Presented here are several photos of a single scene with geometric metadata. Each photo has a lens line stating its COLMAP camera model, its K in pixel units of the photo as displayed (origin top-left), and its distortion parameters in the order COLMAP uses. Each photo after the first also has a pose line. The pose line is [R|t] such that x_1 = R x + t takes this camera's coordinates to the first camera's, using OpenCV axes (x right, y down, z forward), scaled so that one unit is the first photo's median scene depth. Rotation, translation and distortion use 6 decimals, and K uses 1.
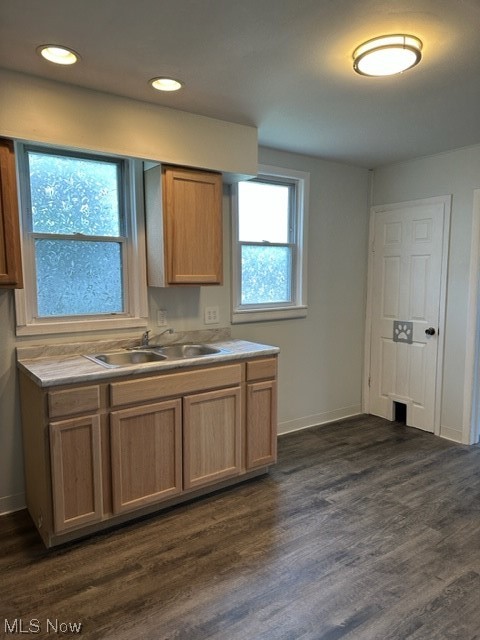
lens RADIAL K [[453.3, 0, 242.0], [0, 453.3, 319.4], [0, 0, 1]] dist [0.038347, -0.017908]
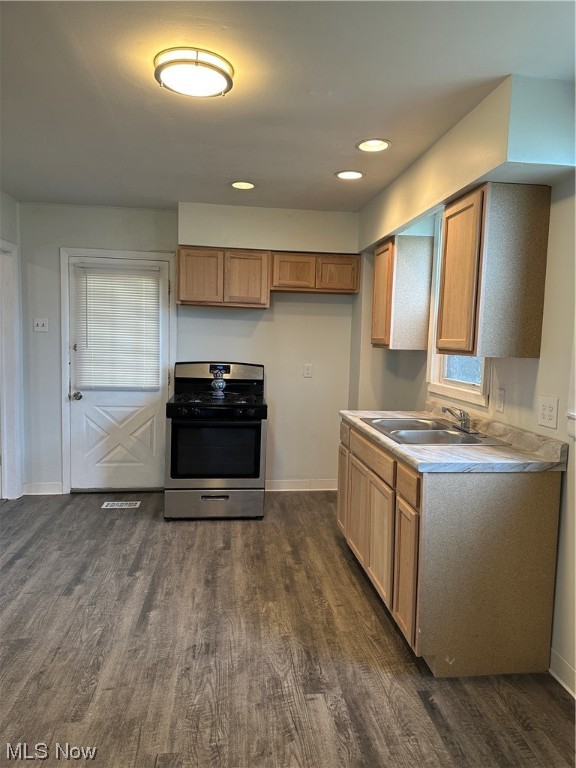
lens RADIAL K [[538.7, 0, 288.0], [0, 538.7, 384.0], [0, 0, 1]] dist [0.137221, -0.108494]
pose [[-0.484823, 0.068138, -0.871954, 0.942804], [-0.111135, 0.984080, 0.138693, -0.141219], [0.867522, 0.164146, -0.469533, 1.401688]]
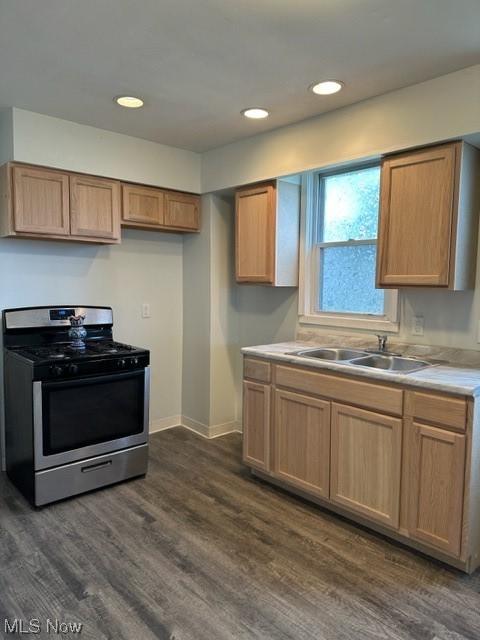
lens RADIAL K [[453.3, 0, 242.0], [0, 453.3, 319.4], [0, 0, 1]] dist [0.038347, -0.017908]
pose [[0.121370, 0.088701, -0.988636, 0.816165], [-0.110490, 0.991017, 0.075350, -0.055486], [0.986439, 0.100089, 0.130080, 0.694053]]
